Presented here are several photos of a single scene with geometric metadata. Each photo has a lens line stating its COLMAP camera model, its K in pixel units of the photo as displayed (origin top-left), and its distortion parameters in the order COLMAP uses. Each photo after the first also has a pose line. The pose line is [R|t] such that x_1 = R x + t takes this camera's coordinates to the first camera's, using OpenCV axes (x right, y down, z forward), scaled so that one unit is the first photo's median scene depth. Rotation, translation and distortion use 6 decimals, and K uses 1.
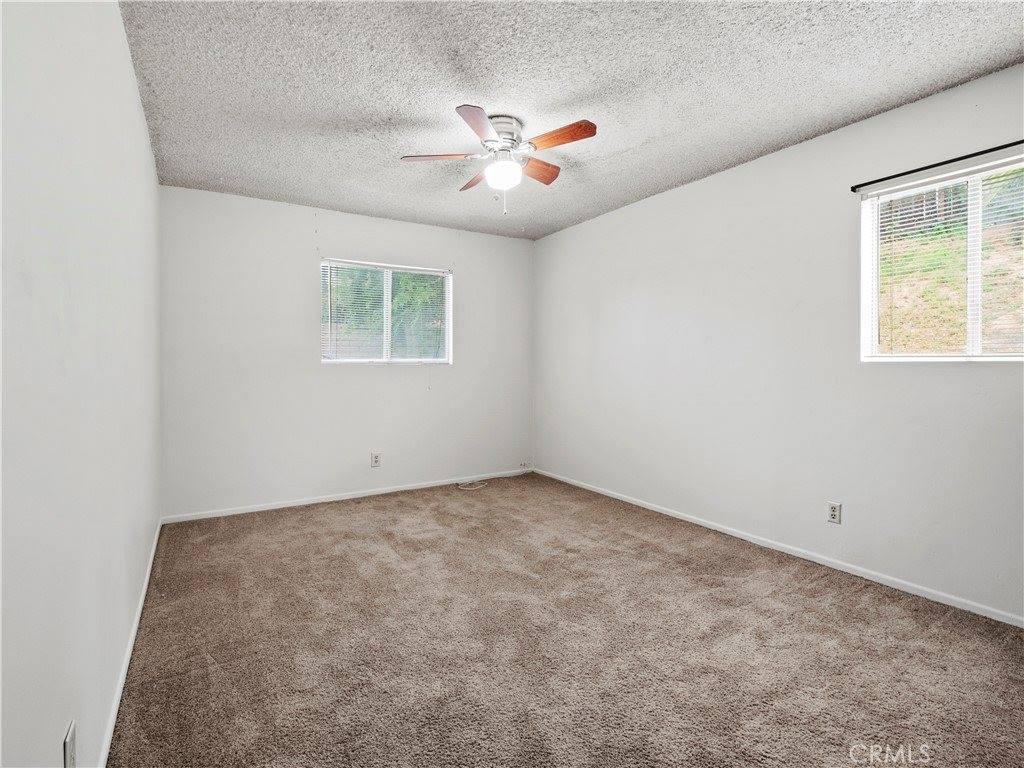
lens RADIAL K [[502.9, 0, 509.1], [0, 502.9, 384.4], [0, 0, 1]] dist [-0.014521, -0.000610]
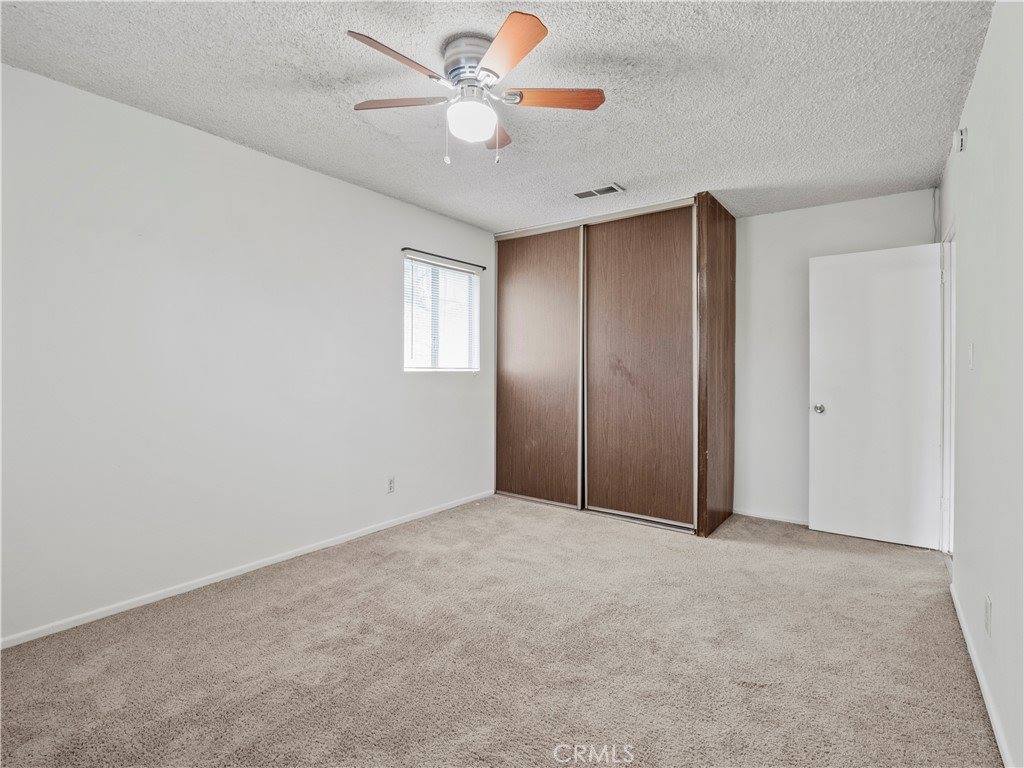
lens RADIAL K [[502.9, 0, 508.4], [0, 502.9, 378.8], [0, 0, 1]] dist [-0.014521, -0.000610]
pose [[-0.384764, -0.000080, 0.923015, -0.728303], [0.045480, 0.998784, 0.019044, -0.035907], [-0.921894, 0.049306, -0.384292, 1.270865]]
